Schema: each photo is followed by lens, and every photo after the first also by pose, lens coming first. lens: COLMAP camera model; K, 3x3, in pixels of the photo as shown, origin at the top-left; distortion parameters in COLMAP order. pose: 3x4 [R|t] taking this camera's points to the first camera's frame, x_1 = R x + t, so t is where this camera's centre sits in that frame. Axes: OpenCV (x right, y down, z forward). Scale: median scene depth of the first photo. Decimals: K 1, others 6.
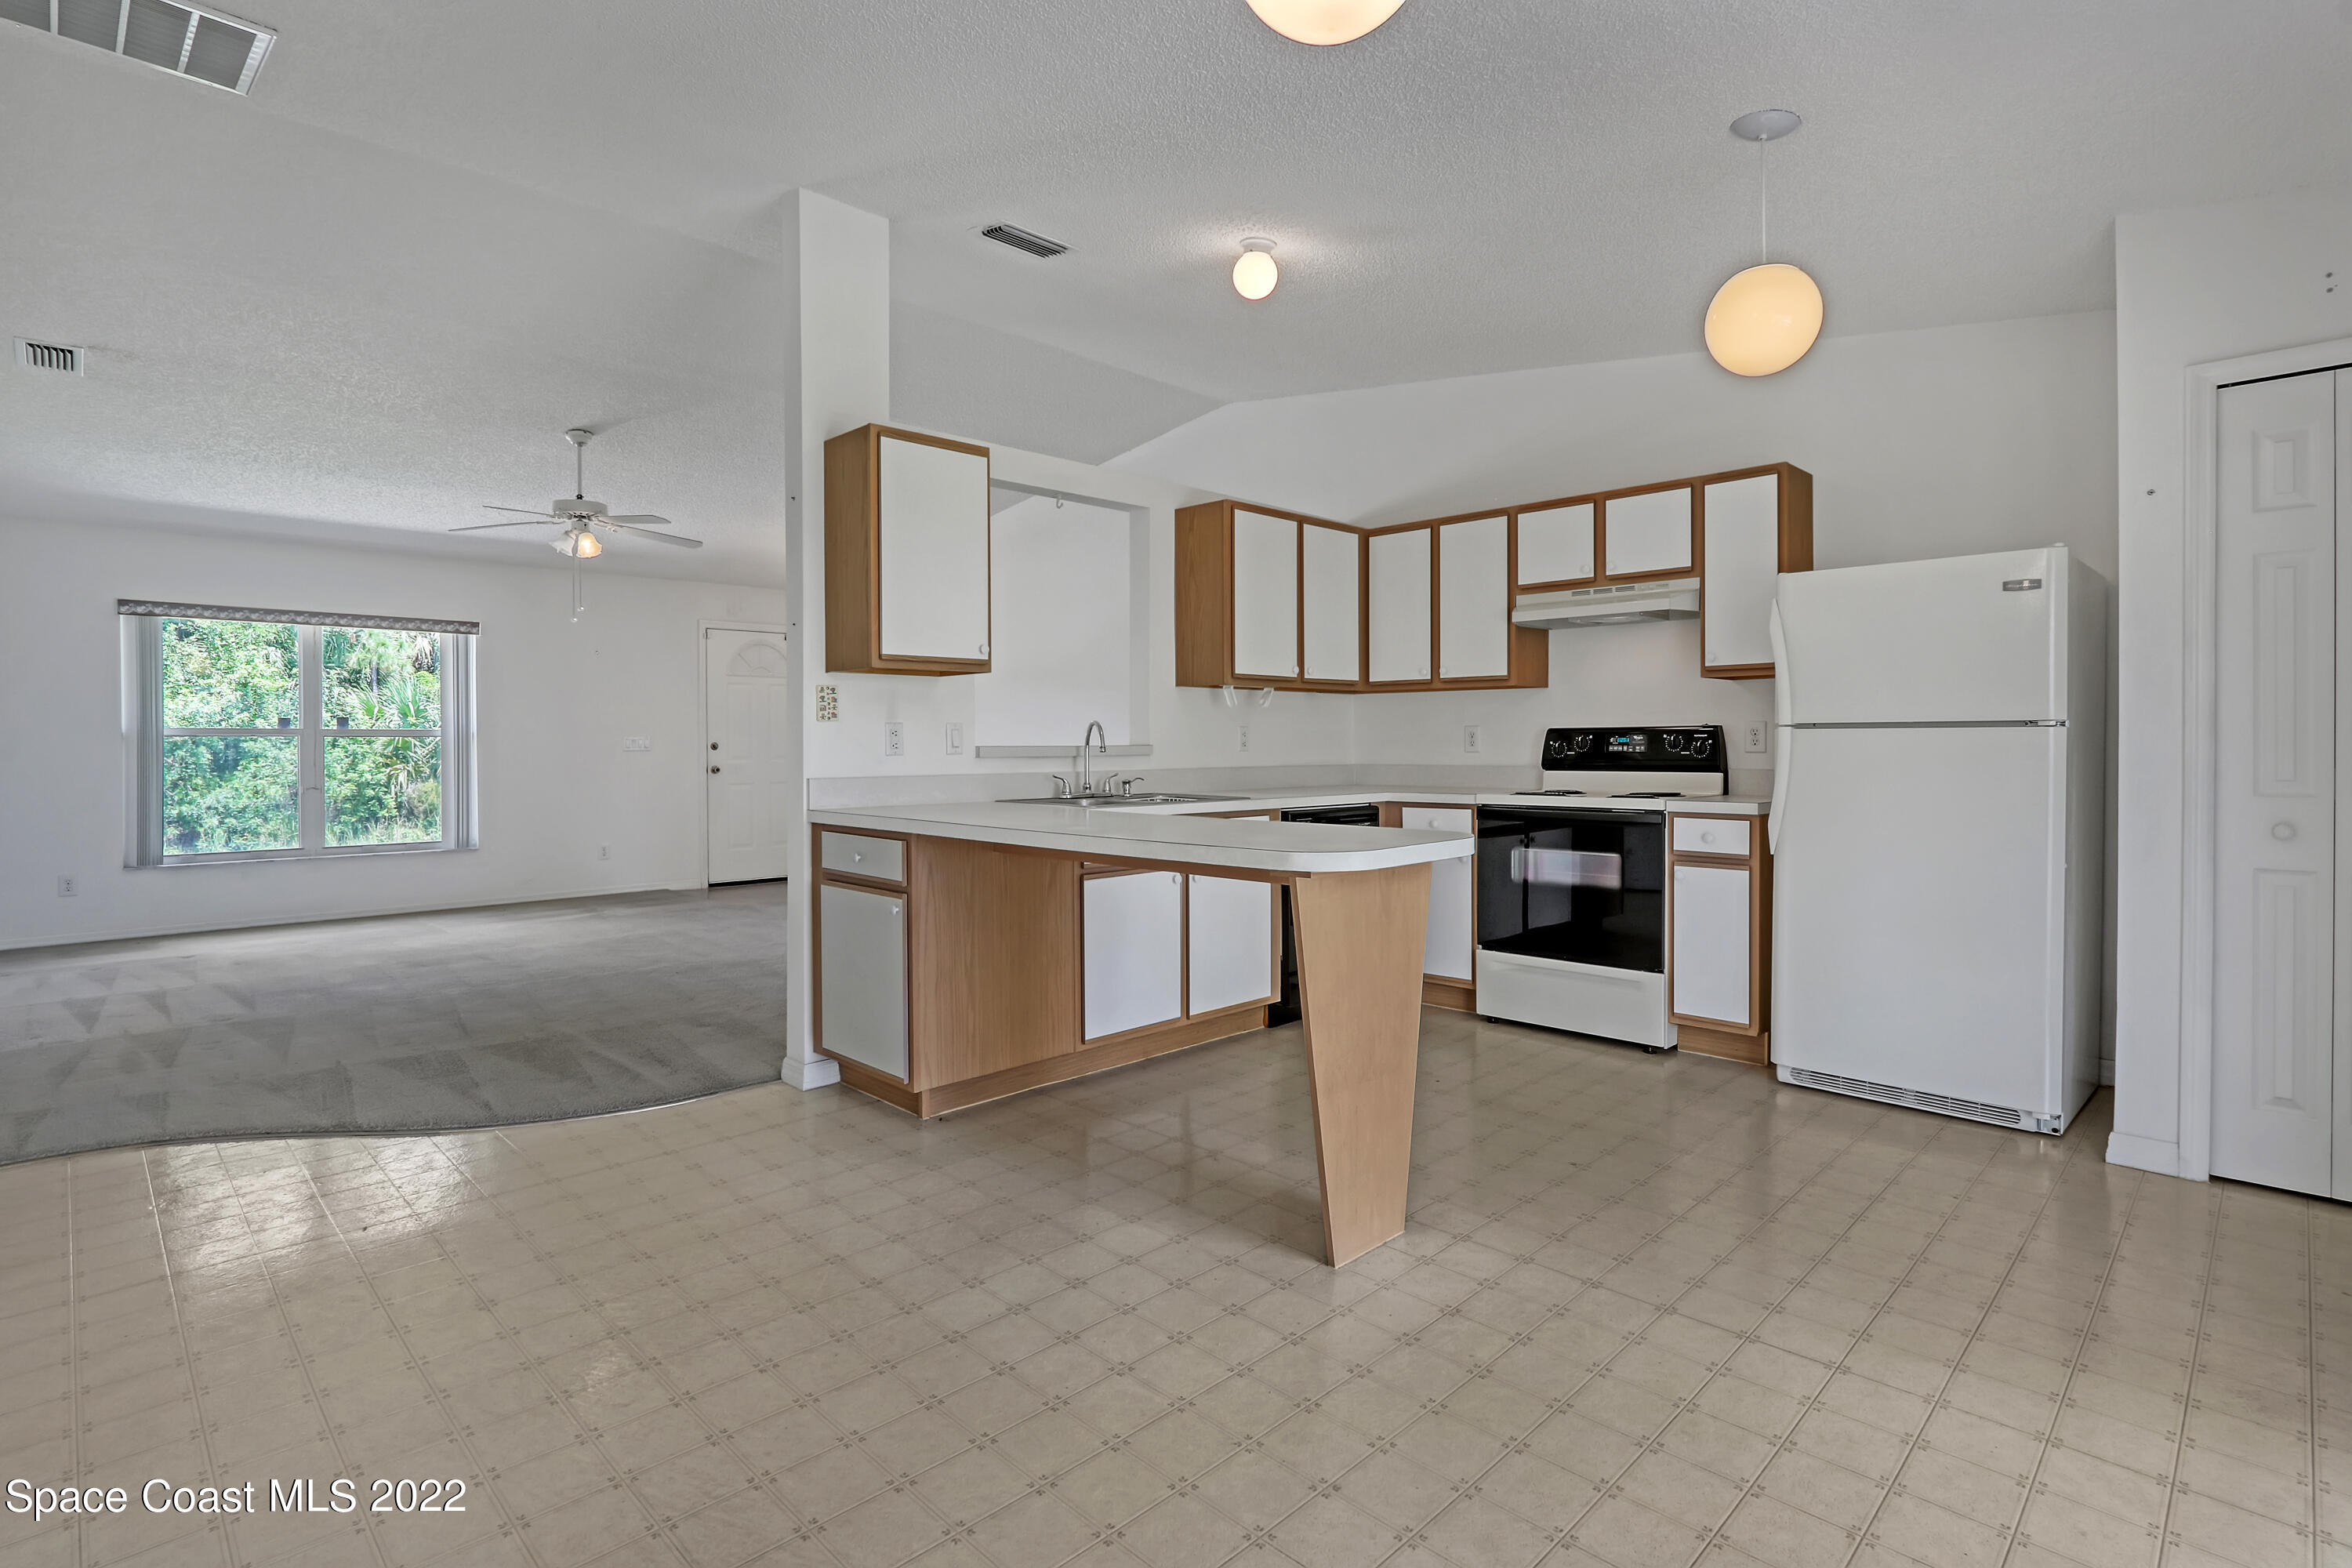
lens RADIAL K [[1136.7, 0, 1171.8], [0, 1136.7, 760.0], [0, 0, 1]] dist [-0.005173, 0.000330]
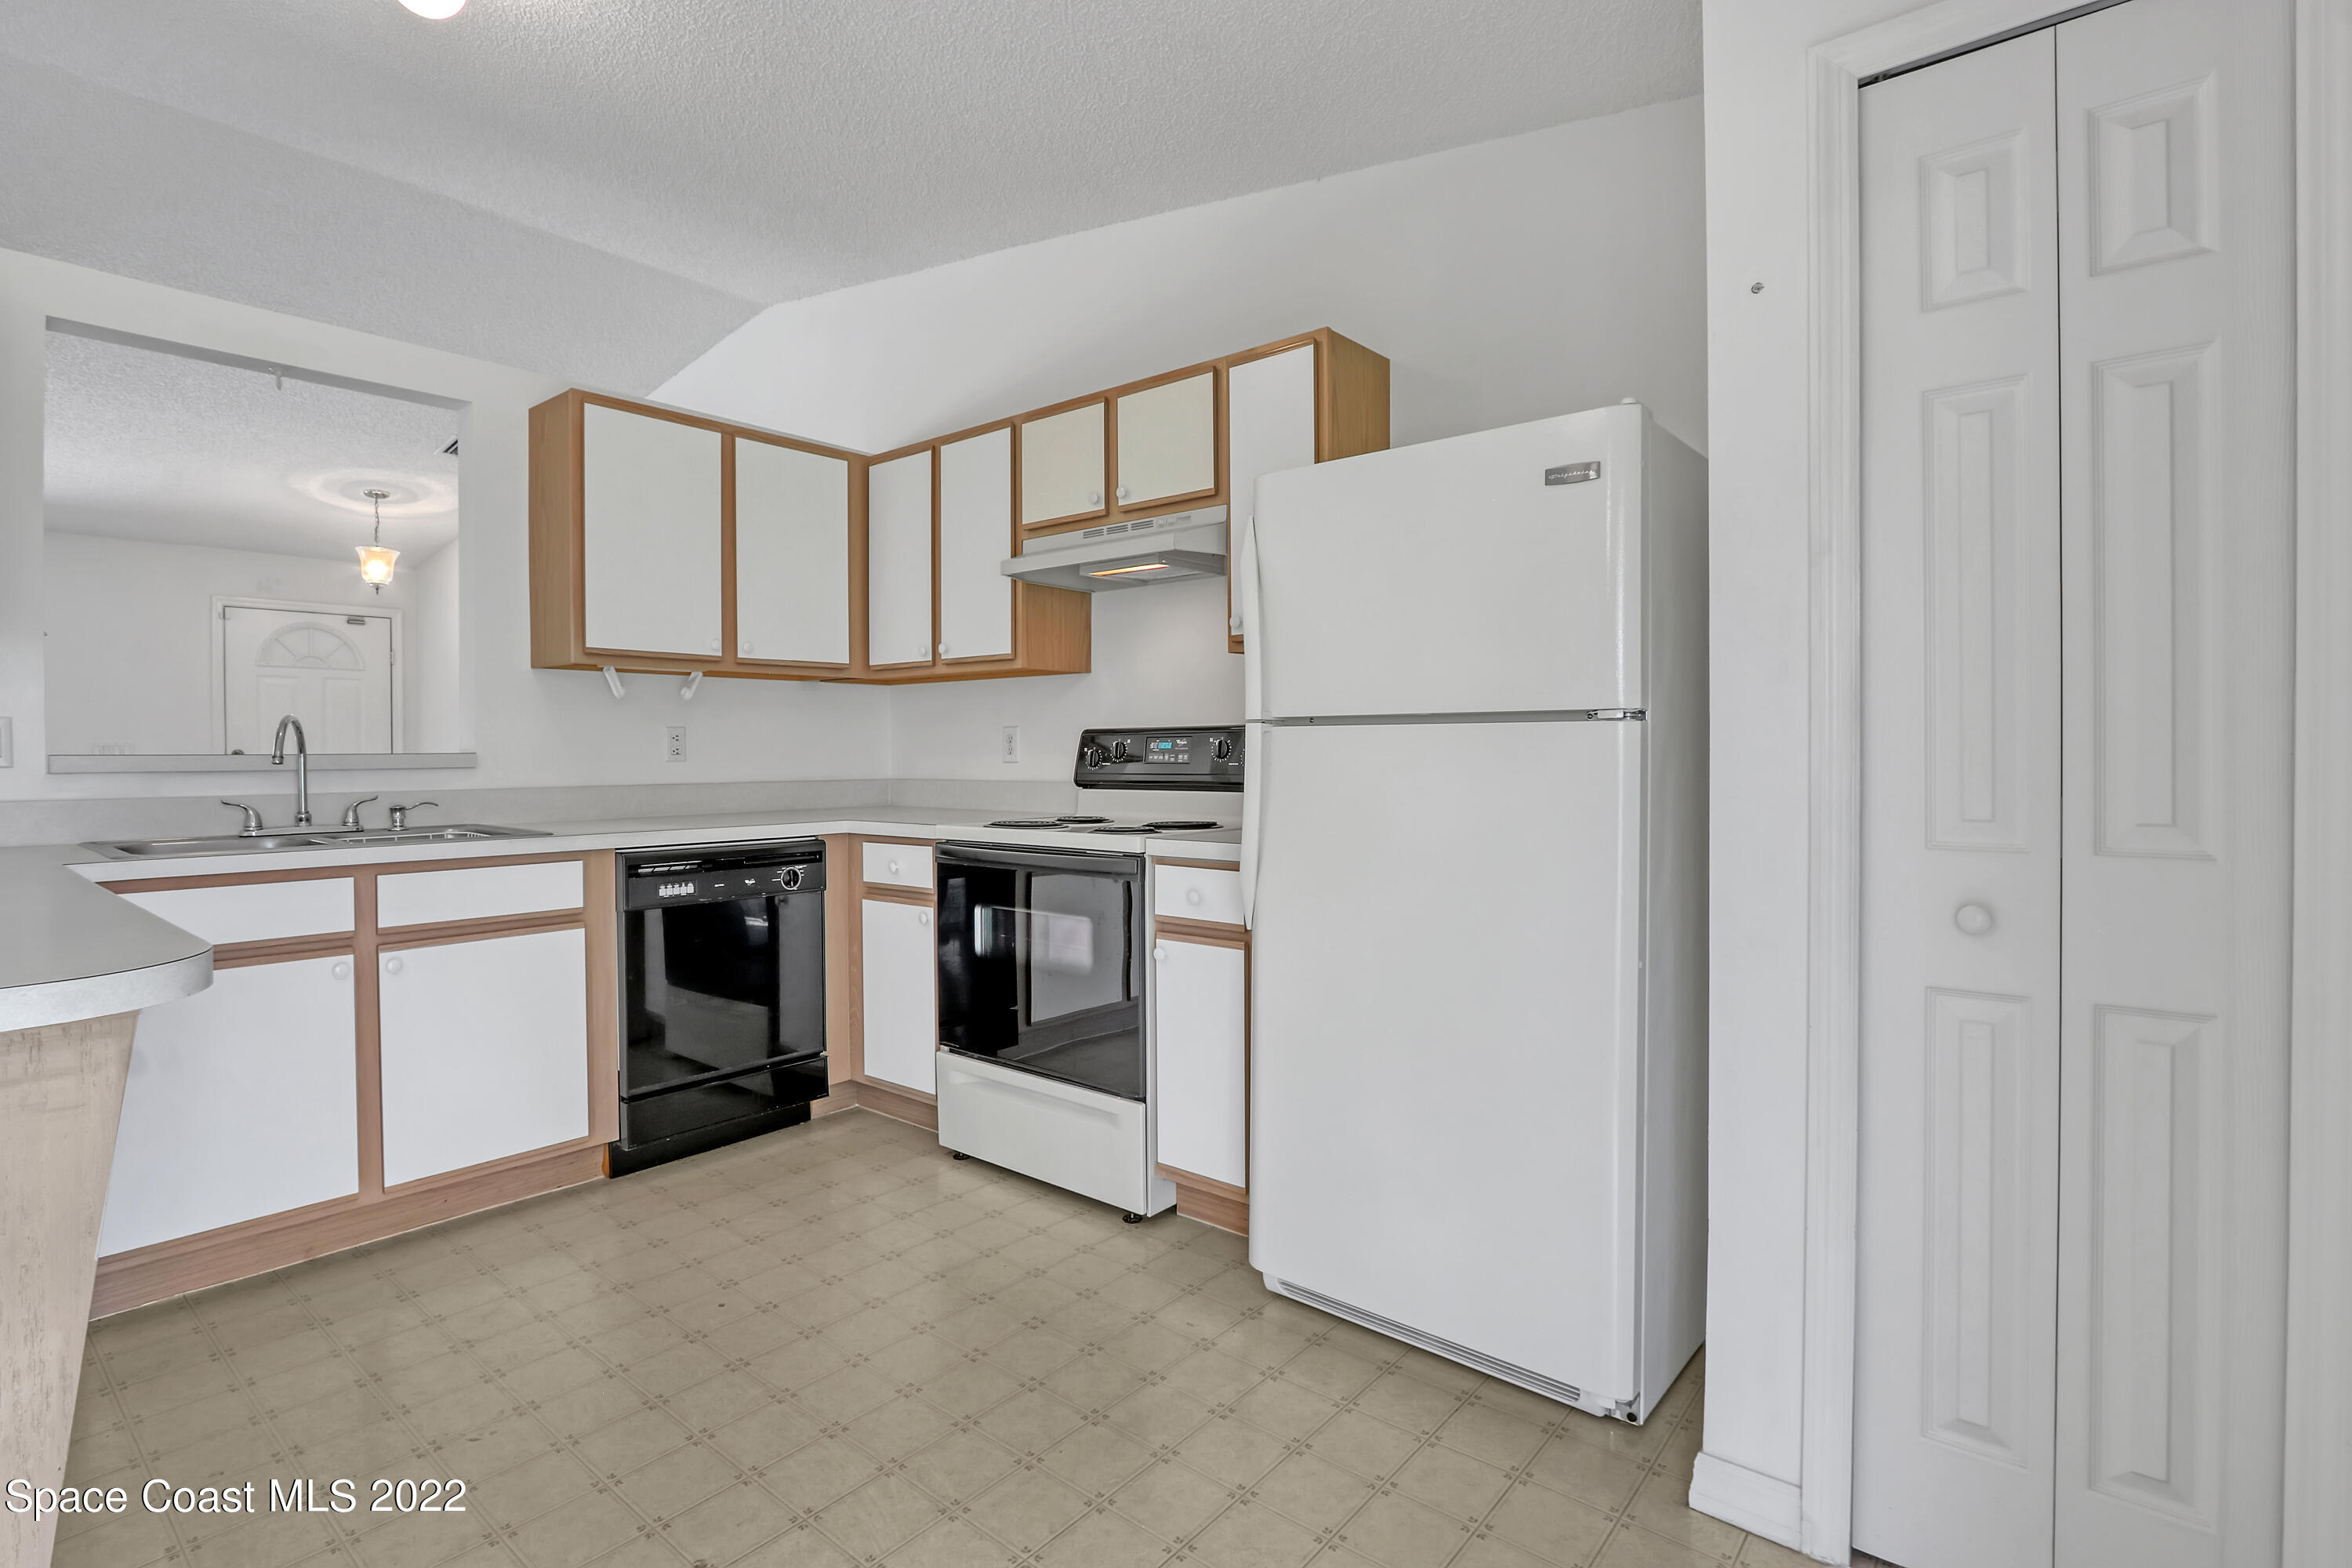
lens RADIAL K [[1123.9, 0, 1151.6], [0, 1123.9, 765.2], [0, 0, 1]] dist [-0.016839, 0.000792]
pose [[0.996273, -0.000868, 0.086251, 0.367030], [0.001091, 0.999996, -0.002534, -0.004058], [-0.086248, 0.002618, 0.996270, 0.341293]]
